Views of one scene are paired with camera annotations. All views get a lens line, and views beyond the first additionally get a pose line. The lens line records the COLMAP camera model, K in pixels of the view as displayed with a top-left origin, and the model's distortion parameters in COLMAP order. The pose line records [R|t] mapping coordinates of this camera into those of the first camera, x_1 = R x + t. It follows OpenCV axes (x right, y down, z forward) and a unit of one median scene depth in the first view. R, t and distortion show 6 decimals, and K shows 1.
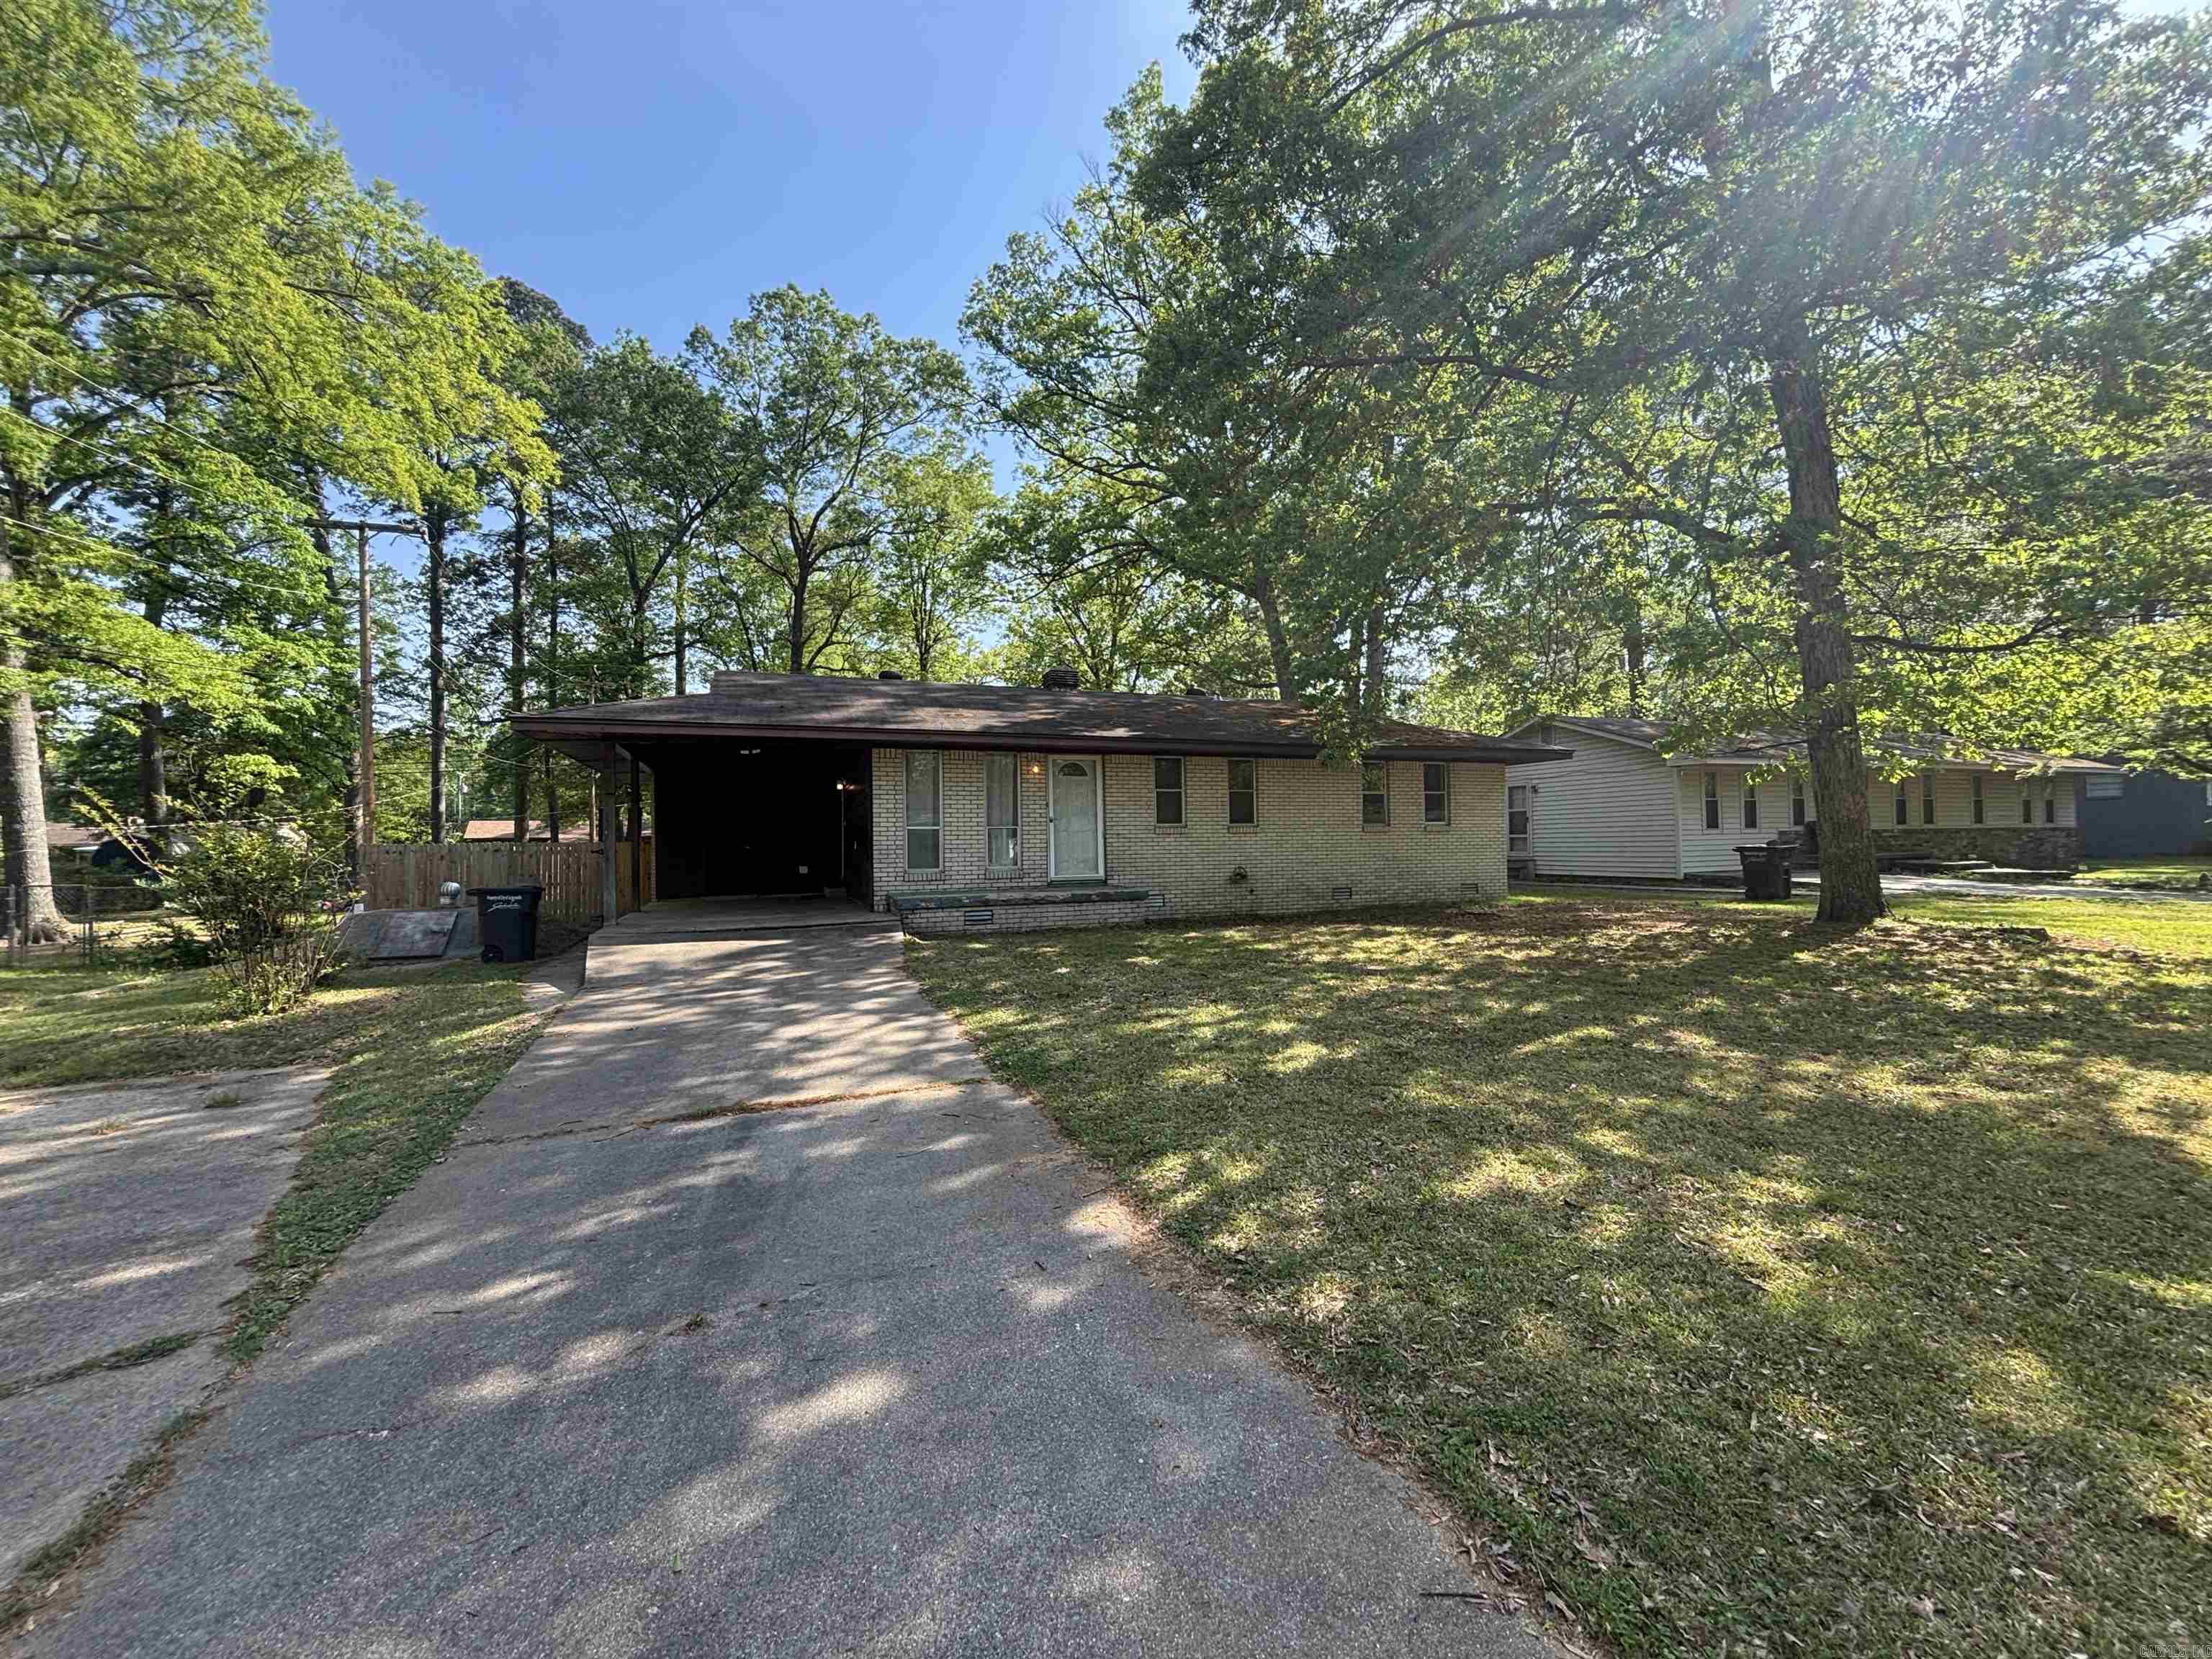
lens RADIAL K [[893.3, 0, 1103.8], [0, 893.3, 828.2], [0, 0, 1]] dist [-0.000649, -0.000909]
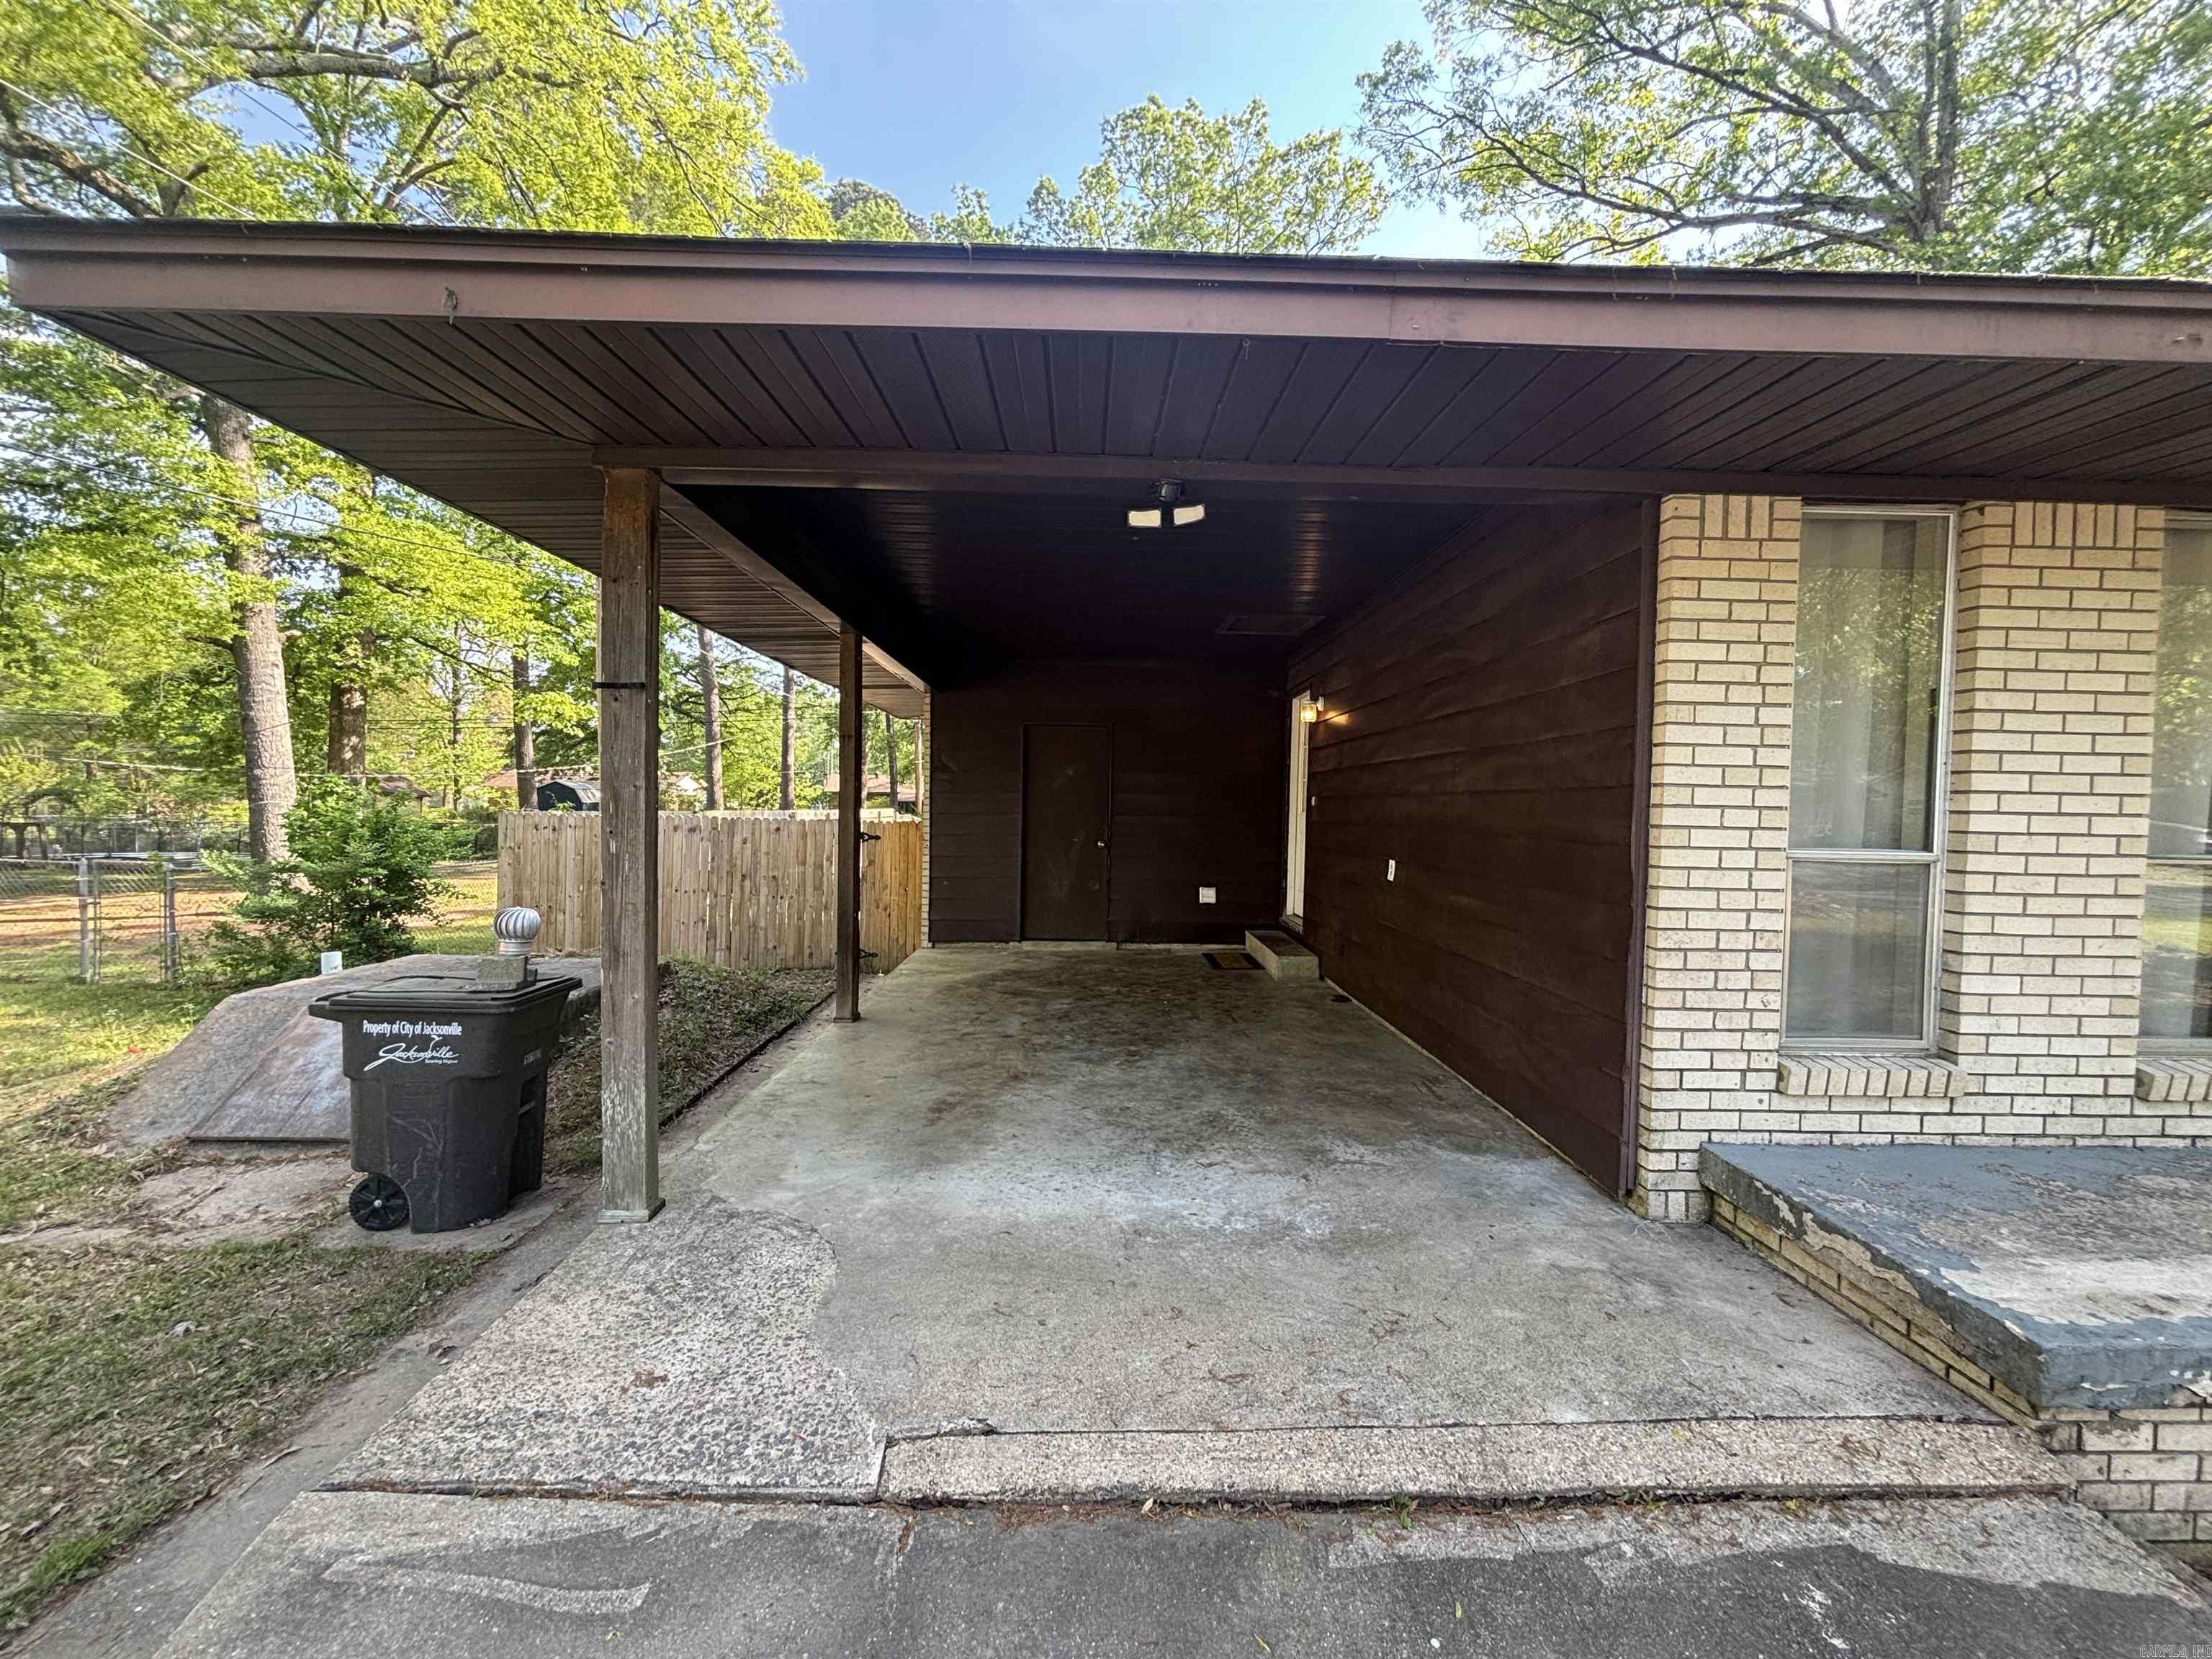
lens RADIAL K [[893.3, 0, 1103.8], [0, 893.3, 828.2], [0, 0, 1]] dist [-0.000649, -0.000909]
pose [[0.938588, 0.040467, -0.342658, -0.284063], [-0.025549, 0.998523, 0.047941, -0.012865], [0.344092, -0.036243, 0.938236, 0.673929]]
